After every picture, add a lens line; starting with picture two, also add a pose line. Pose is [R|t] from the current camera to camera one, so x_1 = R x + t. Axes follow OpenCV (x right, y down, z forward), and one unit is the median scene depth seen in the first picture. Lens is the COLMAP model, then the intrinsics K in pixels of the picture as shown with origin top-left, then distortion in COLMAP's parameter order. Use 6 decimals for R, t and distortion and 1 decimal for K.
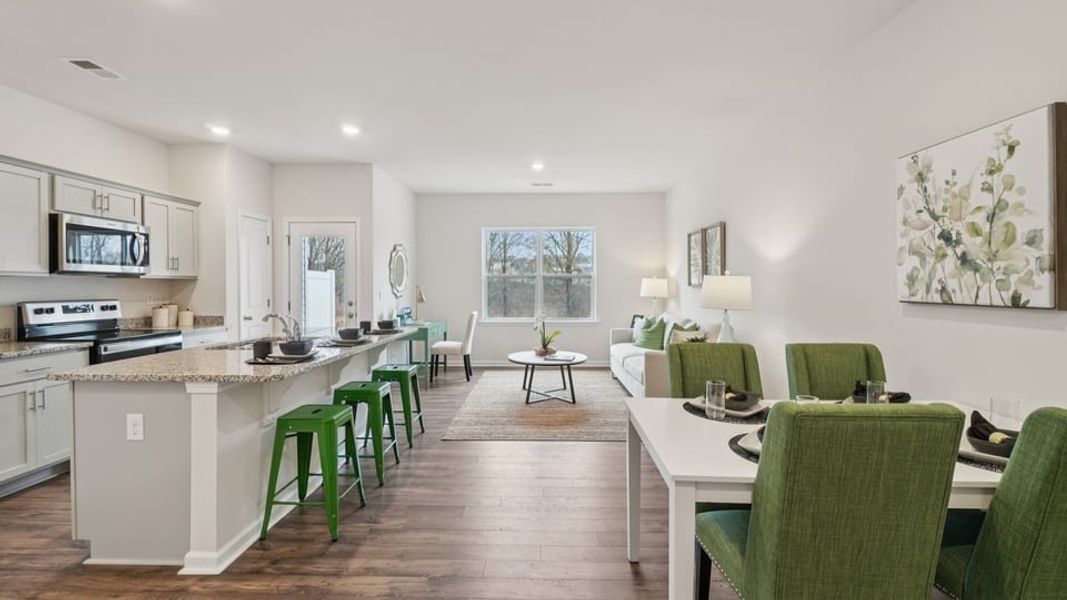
lens RADIAL K [[467.3, 0, 534.9], [0, 467.3, 288.9], [0, 0, 1]] dist [0.000530, -0.003207]
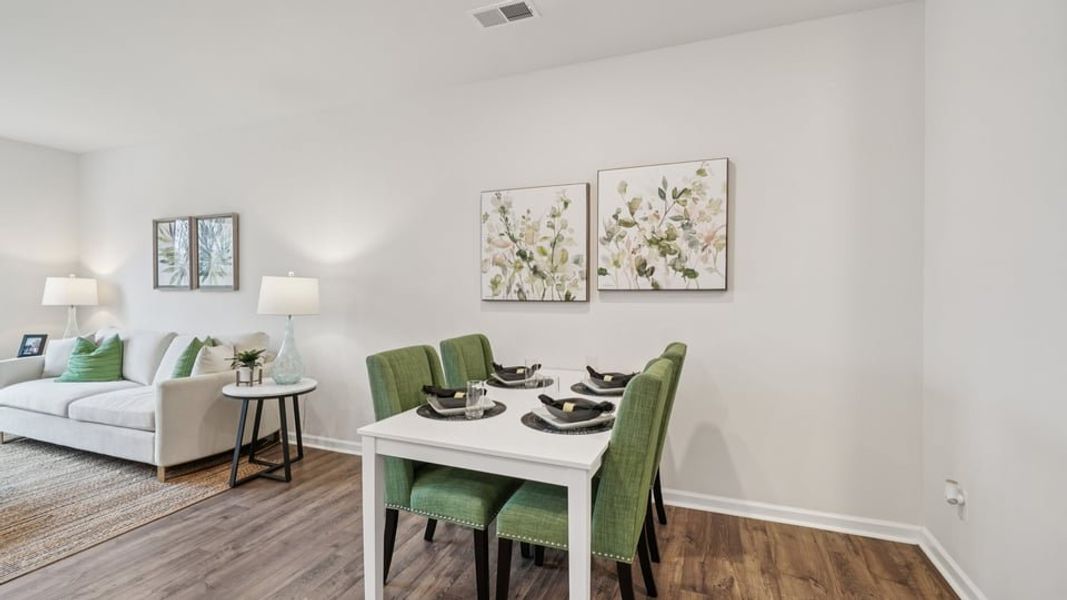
lens RADIAL K [[467.3, 0, 528.3], [0, 467.3, 290.7], [0, 0, 1]] dist [0.000530, -0.003207]
pose [[0.338747, -0.005472, 0.940862, -0.311714], [0.007642, 0.999966, 0.003064, -0.001819], [-0.940847, 0.006152, 0.338777, 0.315622]]
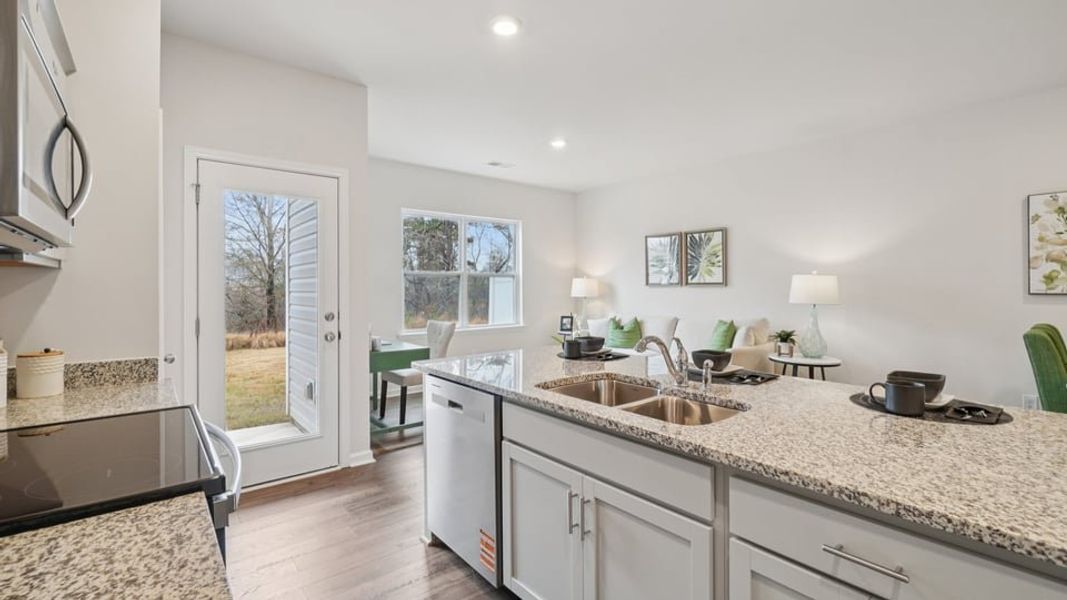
lens RADIAL K [[467.3, 0, 528.8], [0, 467.3, 286.0], [0, 0, 1]] dist [0.000530, -0.003207]
pose [[0.756300, -0.002901, 0.654219, -0.998722], [0.009500, 0.999933, -0.006548, -0.001437], [-0.654157, 0.011167, 0.756277, 0.681510]]
